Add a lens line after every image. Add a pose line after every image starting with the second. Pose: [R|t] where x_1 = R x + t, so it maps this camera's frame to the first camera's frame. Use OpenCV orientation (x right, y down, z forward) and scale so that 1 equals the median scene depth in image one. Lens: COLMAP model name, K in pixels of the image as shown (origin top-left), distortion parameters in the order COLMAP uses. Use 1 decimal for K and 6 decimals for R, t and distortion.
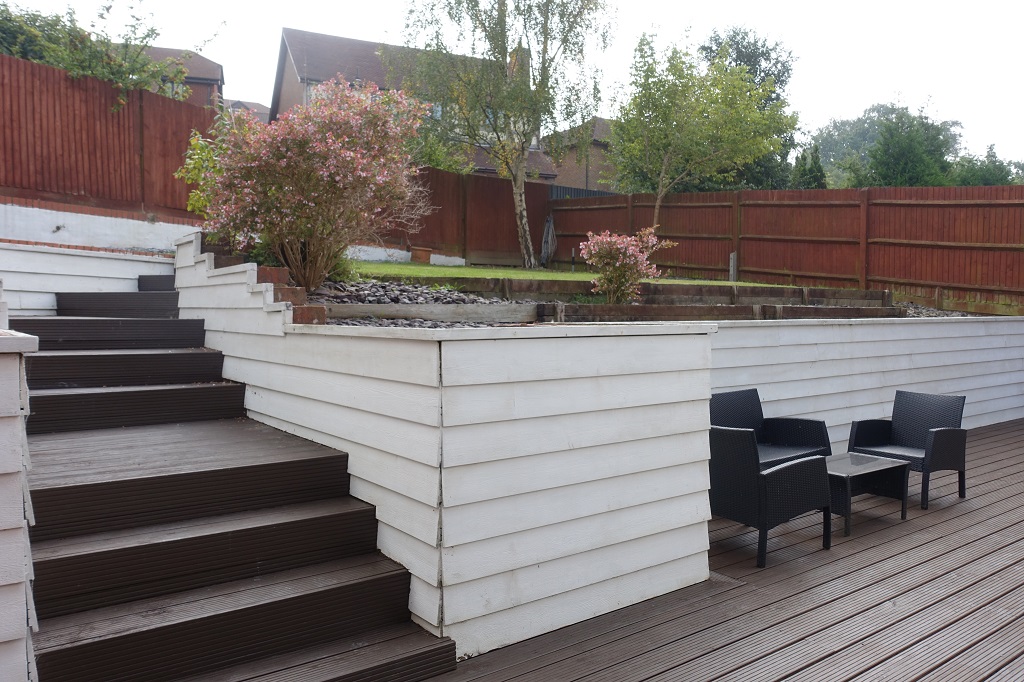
lens RADIAL K [[762.2, 0, 511.6], [0, 762.2, 341.9], [0, 0, 1]] dist [-0.020829, 0.000210]
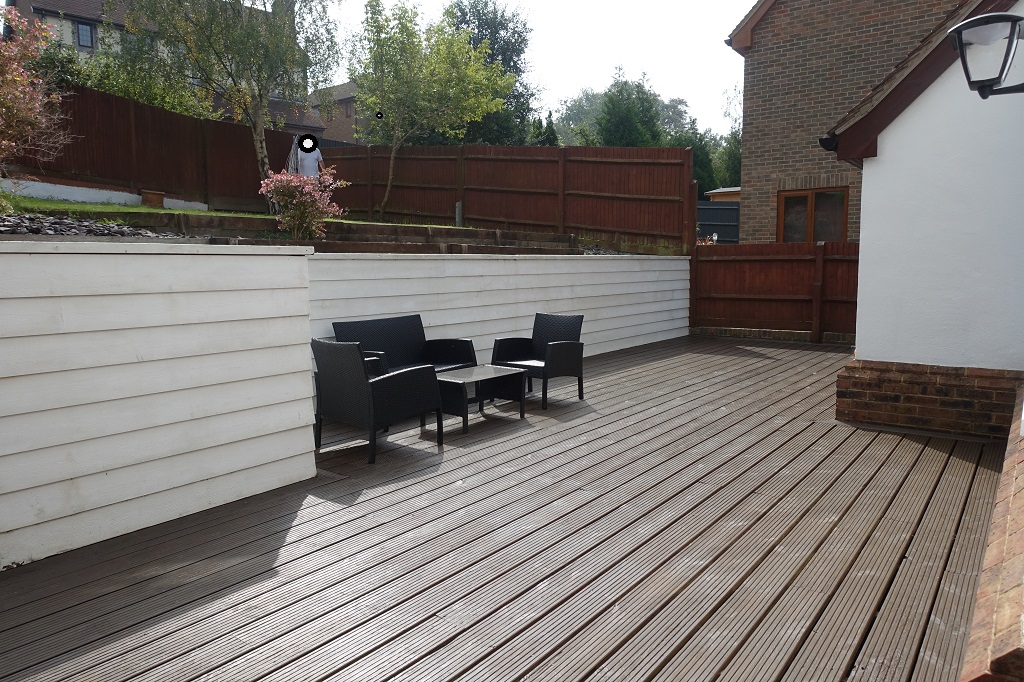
lens RADIAL K [[701.9, 0, 514.0], [0, 701.9, 339.6], [0, 0, 1]] dist [-0.011438, 0.007641]
pose [[0.958625, -0.034162, 0.282613, 0.109958], [0.014784, 0.997408, 0.070416, 0.018567], [-0.284286, -0.063325, 0.956646, -0.024680]]
